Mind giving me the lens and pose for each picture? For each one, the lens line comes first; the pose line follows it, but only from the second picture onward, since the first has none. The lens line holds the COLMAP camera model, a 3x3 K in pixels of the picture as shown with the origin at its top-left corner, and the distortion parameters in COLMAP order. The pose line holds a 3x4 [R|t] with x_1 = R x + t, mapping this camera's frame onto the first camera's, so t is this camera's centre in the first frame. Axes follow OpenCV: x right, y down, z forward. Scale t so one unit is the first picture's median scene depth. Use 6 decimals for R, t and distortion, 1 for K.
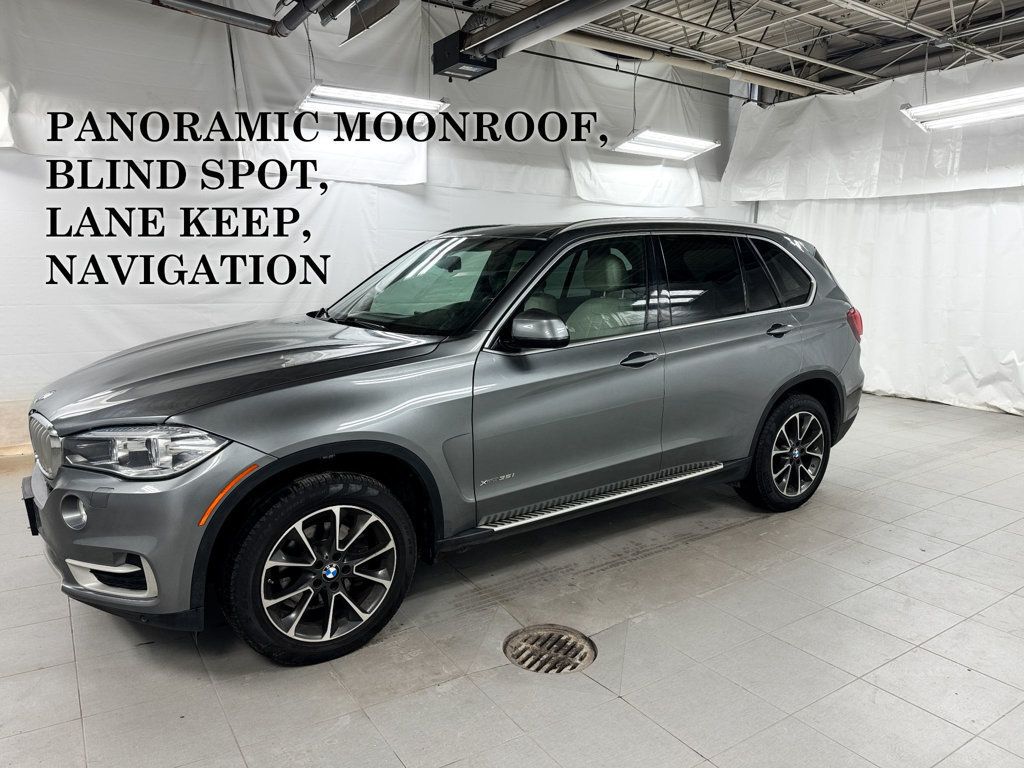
lens RADIAL K [[710.4, 0, 517.1], [0, 710.4, 383.6], [0, 0, 1]] dist [-0.004843, 0.003473]
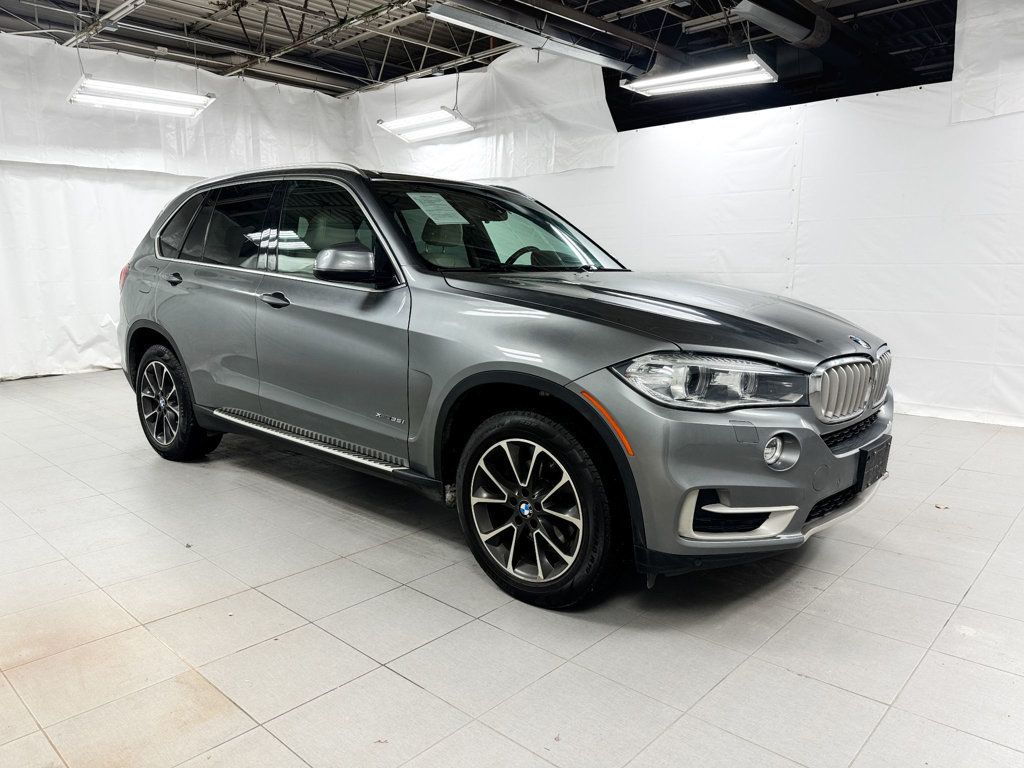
lens RADIAL K [[710.4, 0, 516.7], [0, 710.4, 385.5], [0, 0, 1]] dist [-0.004843, 0.003473]
pose [[-0.231248, -0.152480, 0.960872, -0.552493], [0.176884, 0.964592, 0.195640, -0.040489], [-0.956680, 0.215204, -0.196088, 0.595132]]
